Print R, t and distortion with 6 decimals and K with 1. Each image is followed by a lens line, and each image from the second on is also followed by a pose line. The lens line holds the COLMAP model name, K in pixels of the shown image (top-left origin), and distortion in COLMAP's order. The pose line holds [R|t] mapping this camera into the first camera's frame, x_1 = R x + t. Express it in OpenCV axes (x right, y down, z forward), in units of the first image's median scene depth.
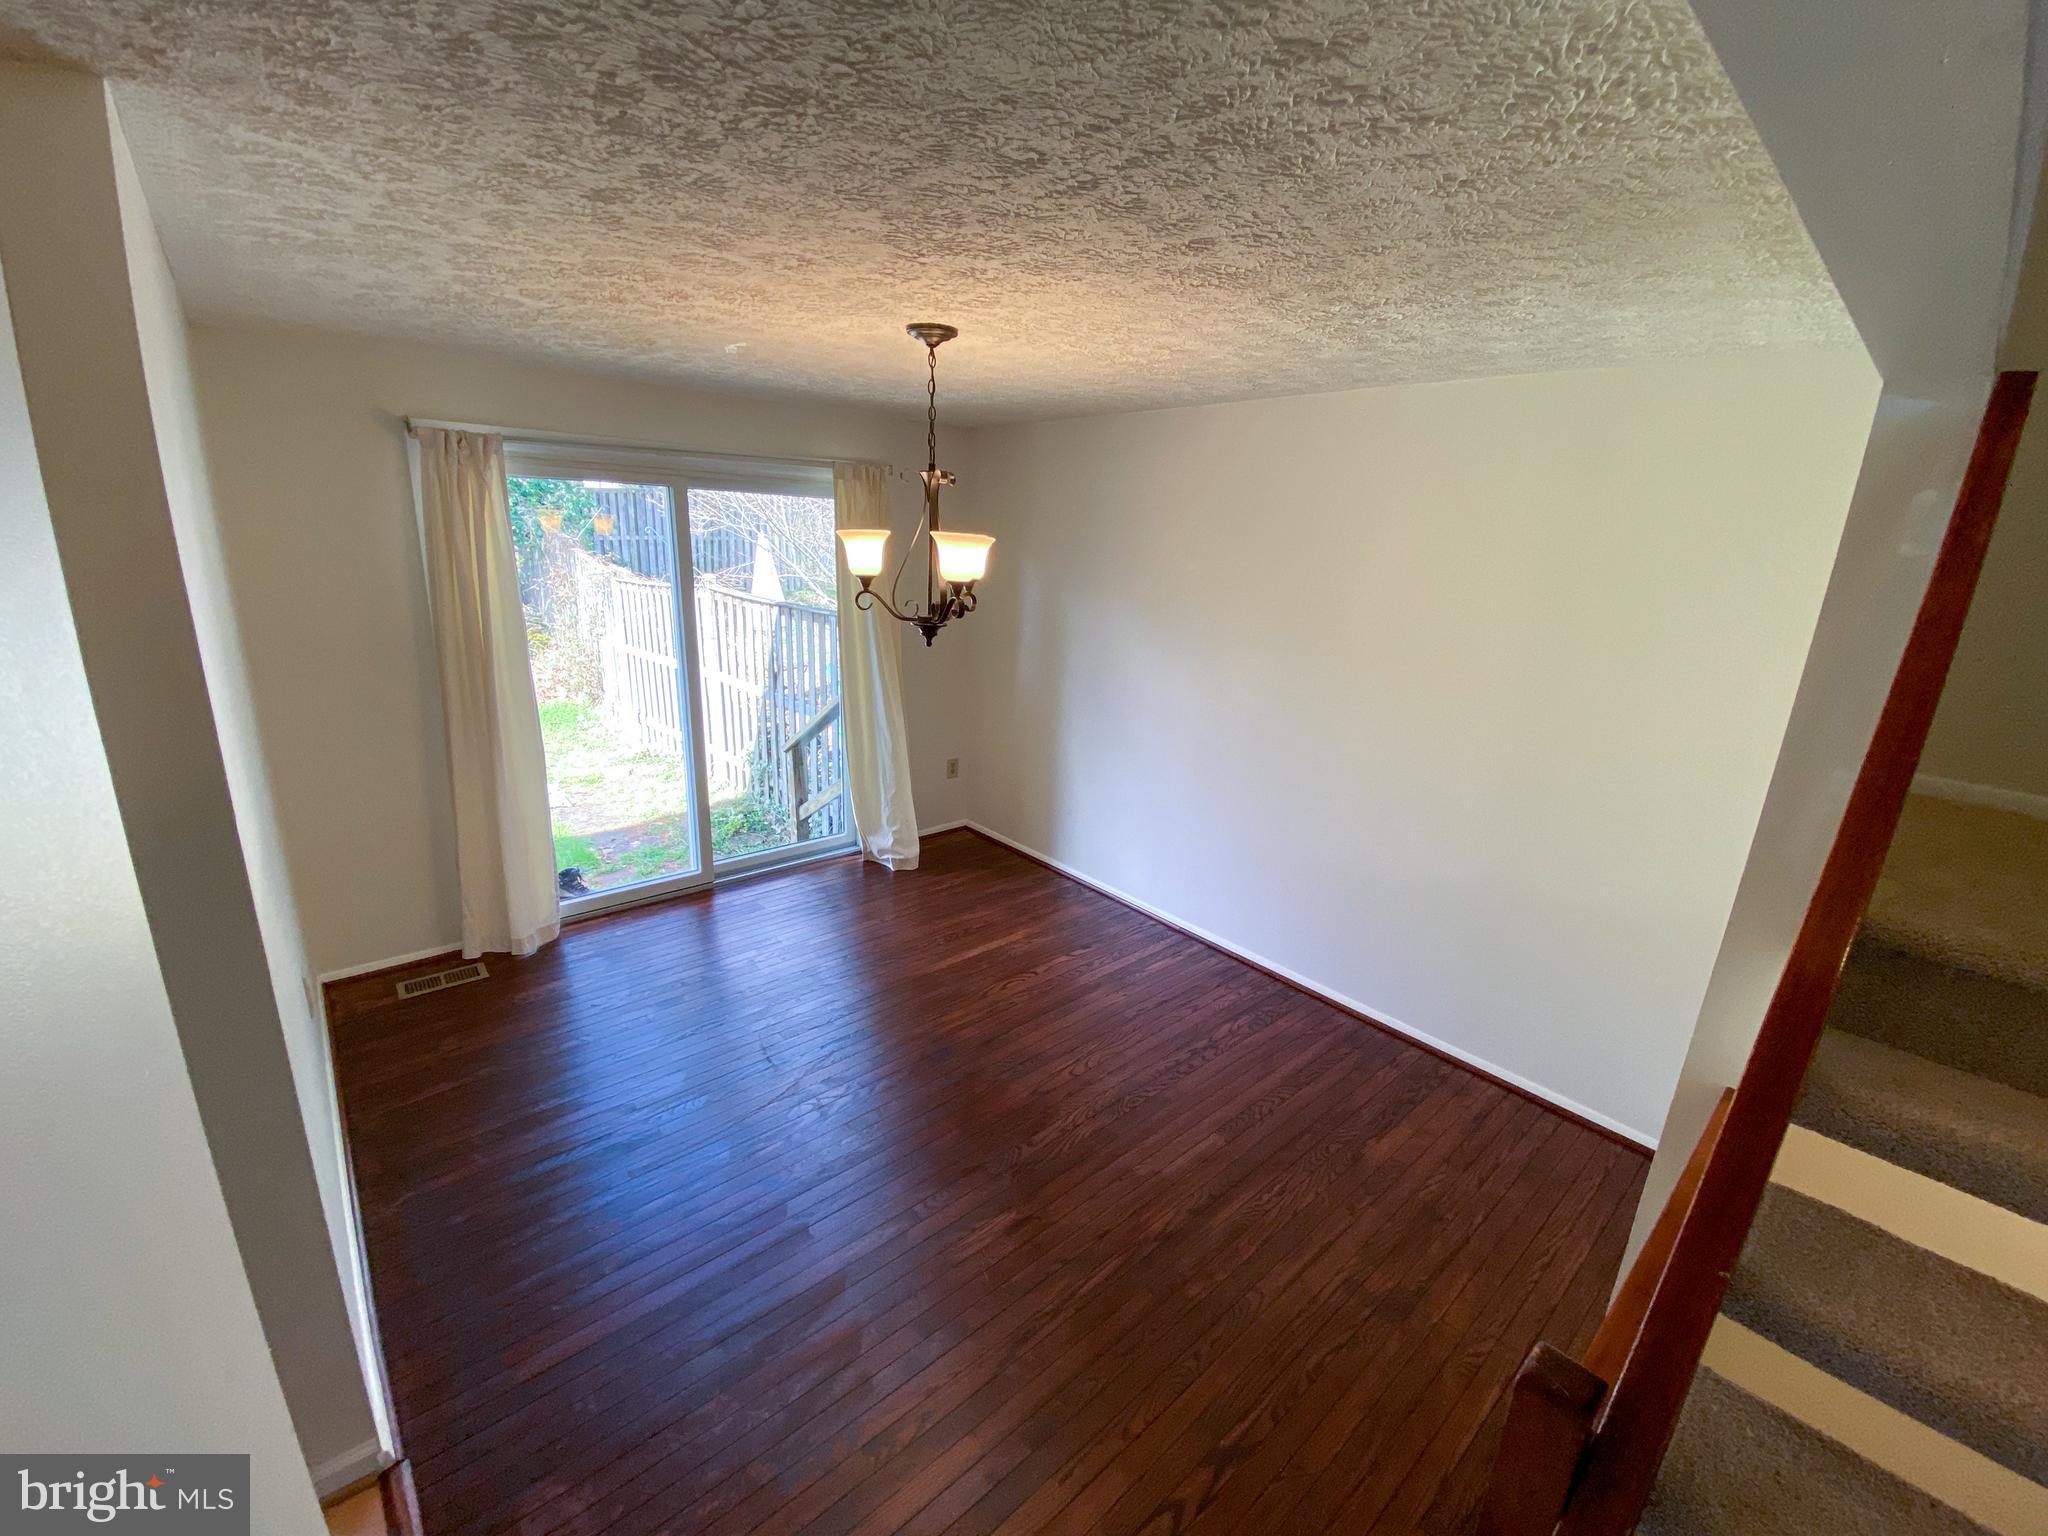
lens RADIAL K [[841.0, 0, 1029.5], [0, 841.0, 763.4], [0, 0, 1]] dist [0.039633, -0.036388]
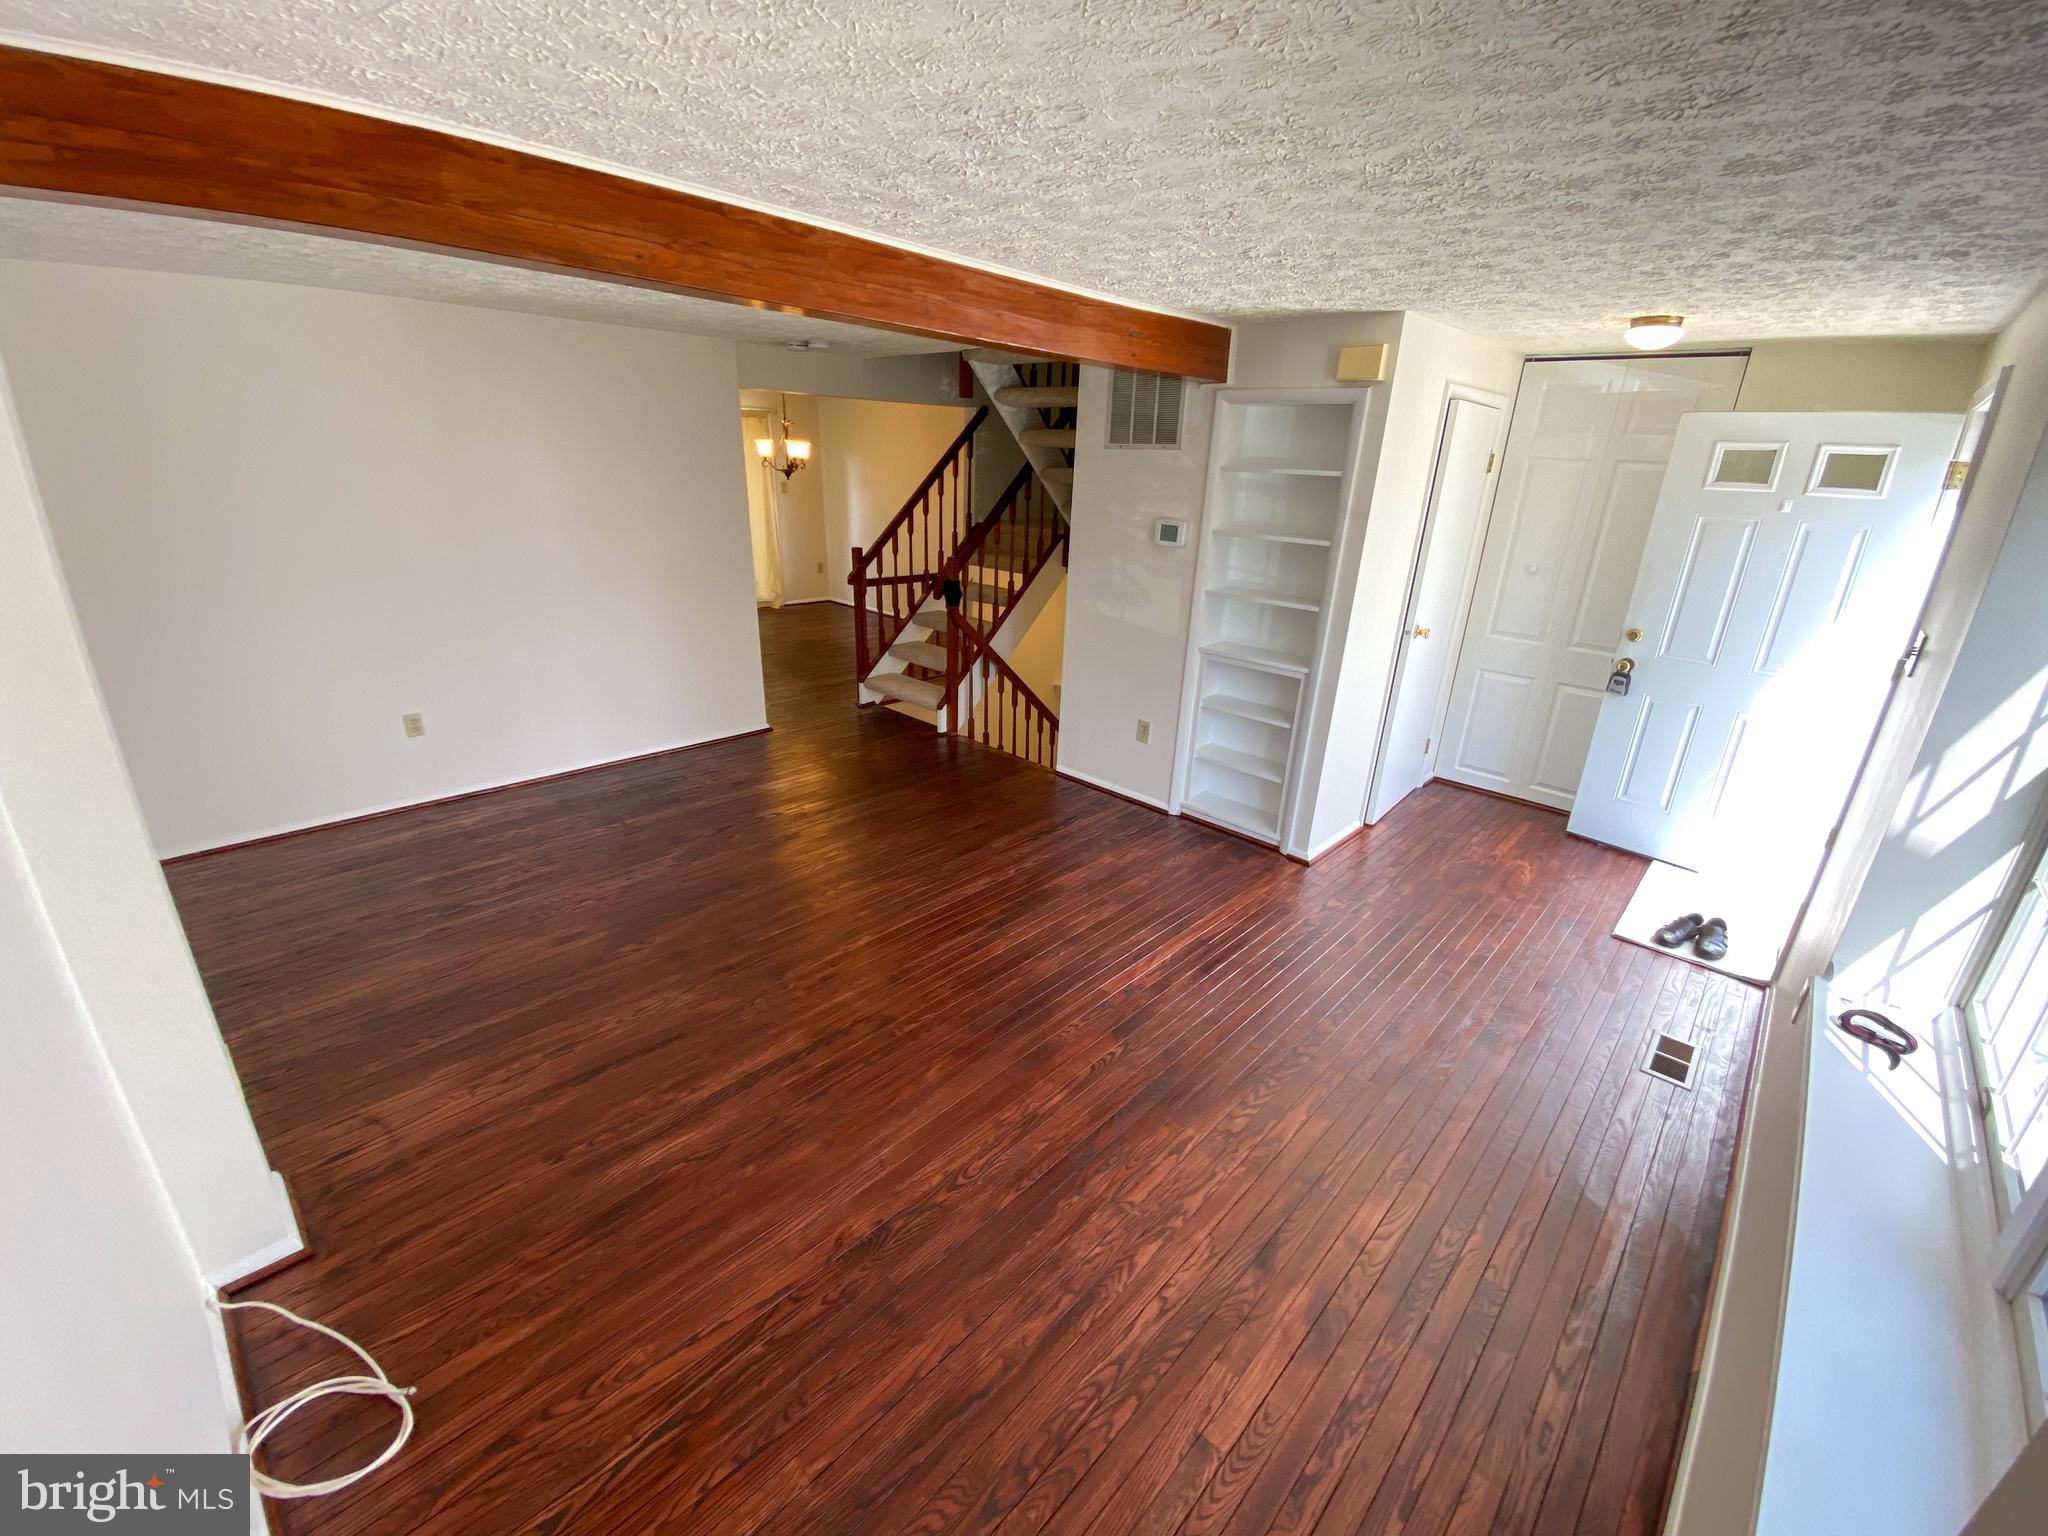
lens RADIAL K [[837.2, 0, 1037.5], [0, 837.2, 767.5], [0, 0, 1]] dist [0.047660, -0.035973]
pose [[0.989378, -0.050771, 0.136211, 0.305802], [0.036091, 0.993478, 0.108161, 0.604993], [-0.140814, -0.102096, 0.984758, -2.261695]]
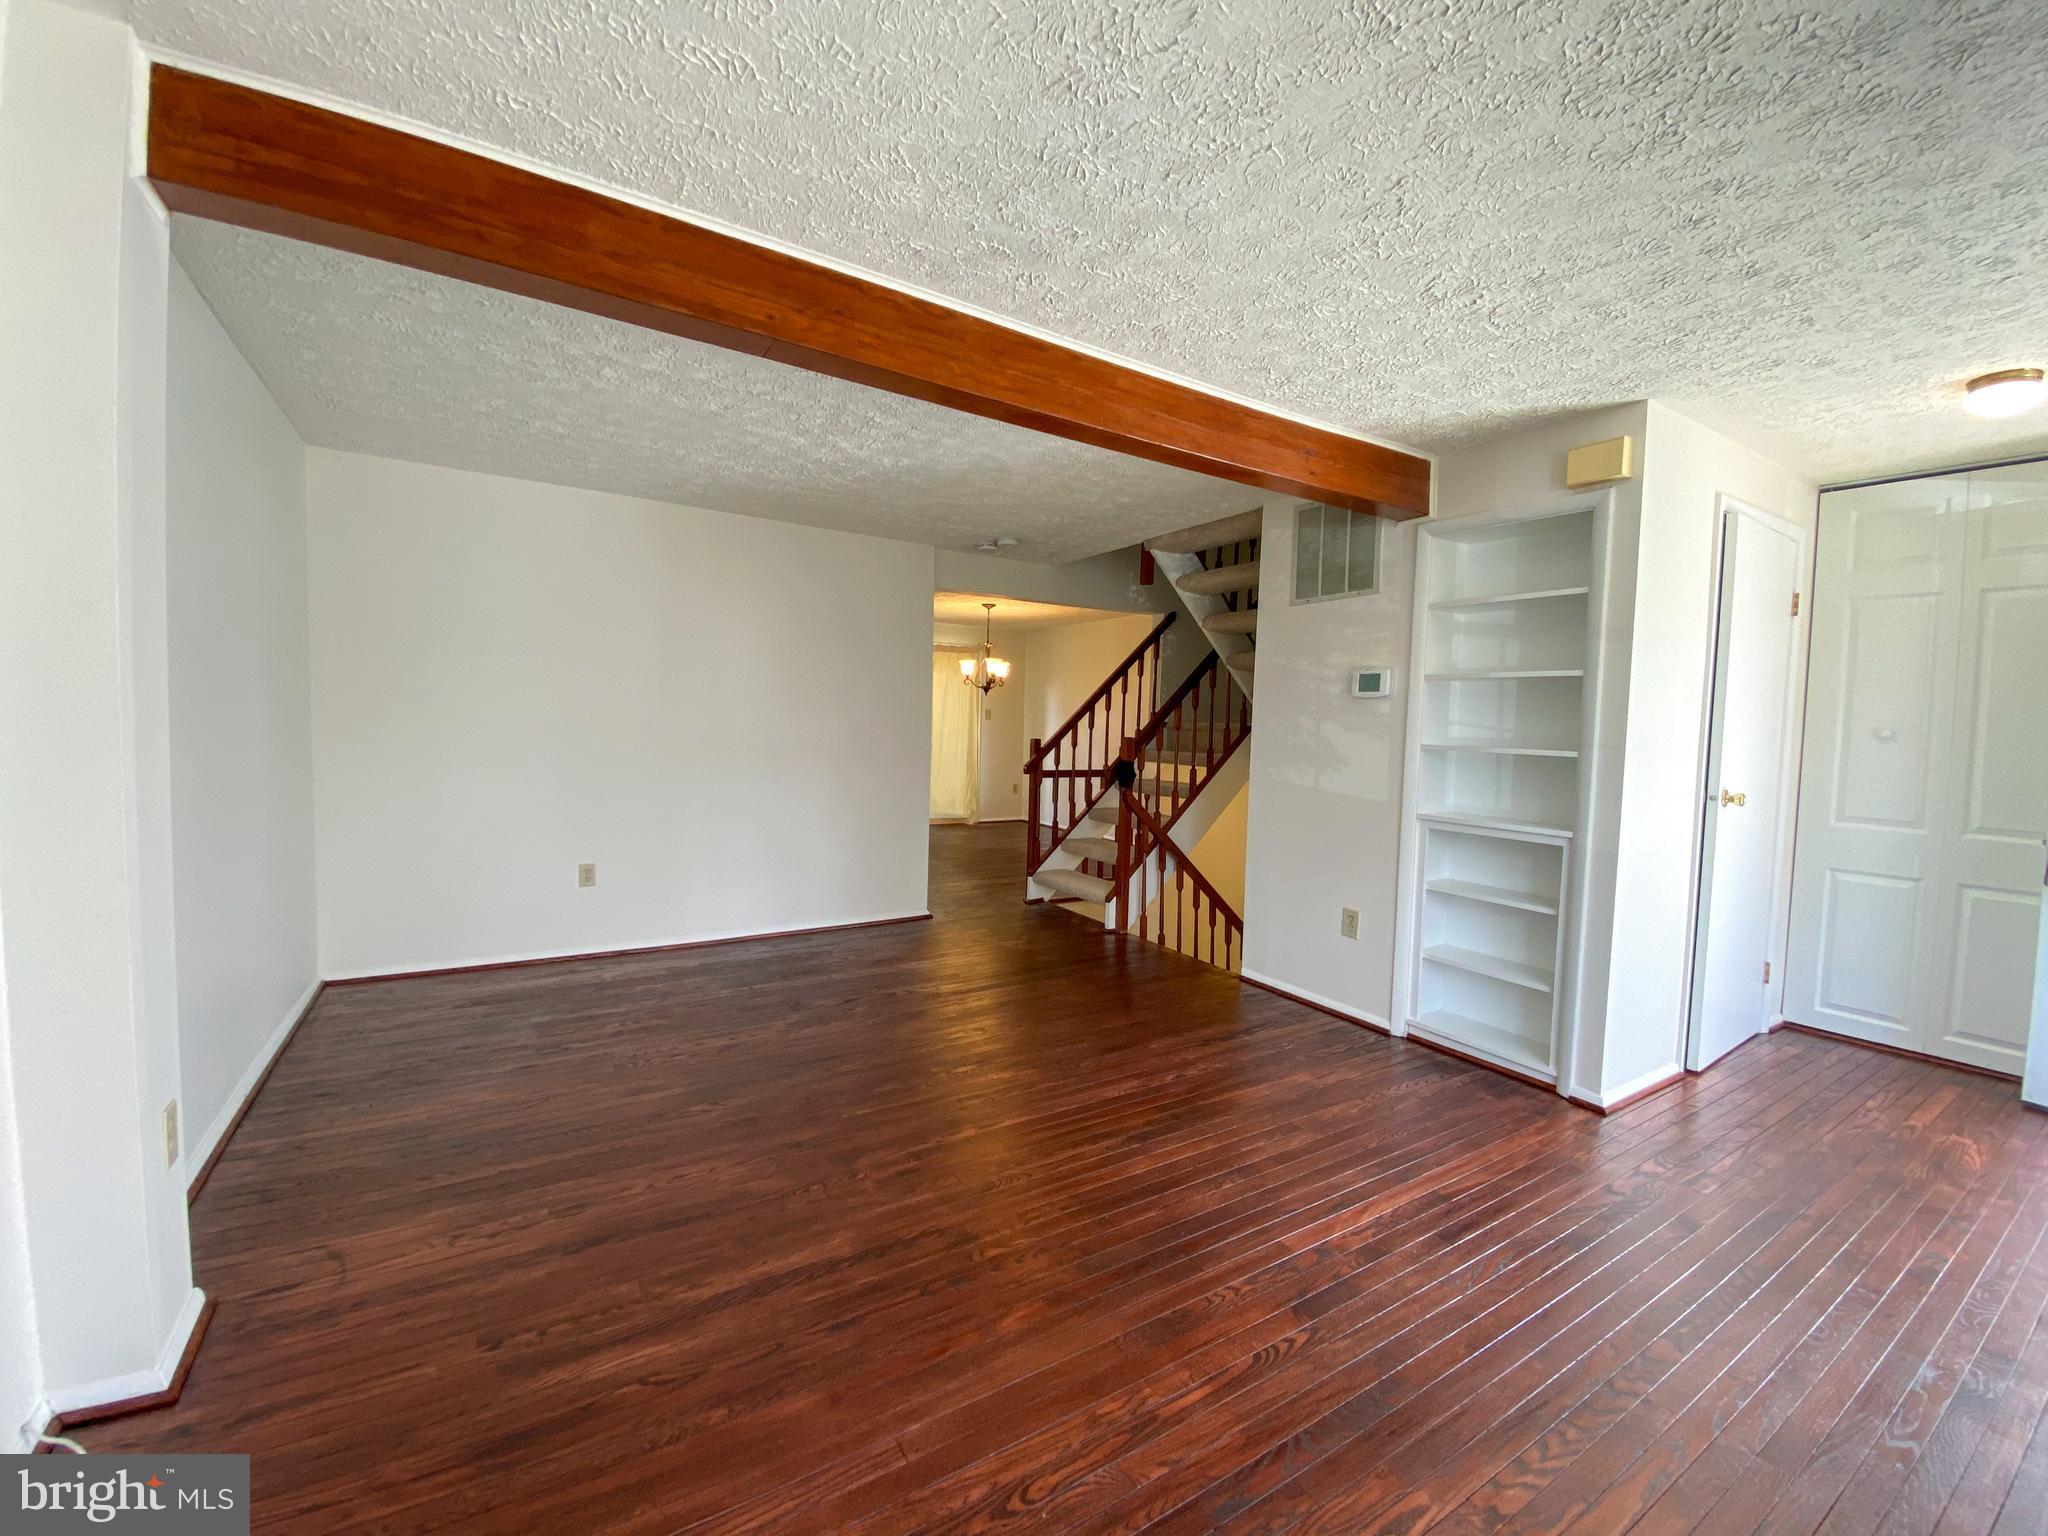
lens RADIAL K [[841.0, 0, 1029.5], [0, 841.0, 763.4], [0, 0, 1]] dist [0.039633, -0.036388]
pose [[0.993740, -0.007781, -0.111448, 0.401010], [-0.015706, 0.977933, -0.208325, 0.781761], [0.110609, 0.208772, 0.971689, -2.041944]]
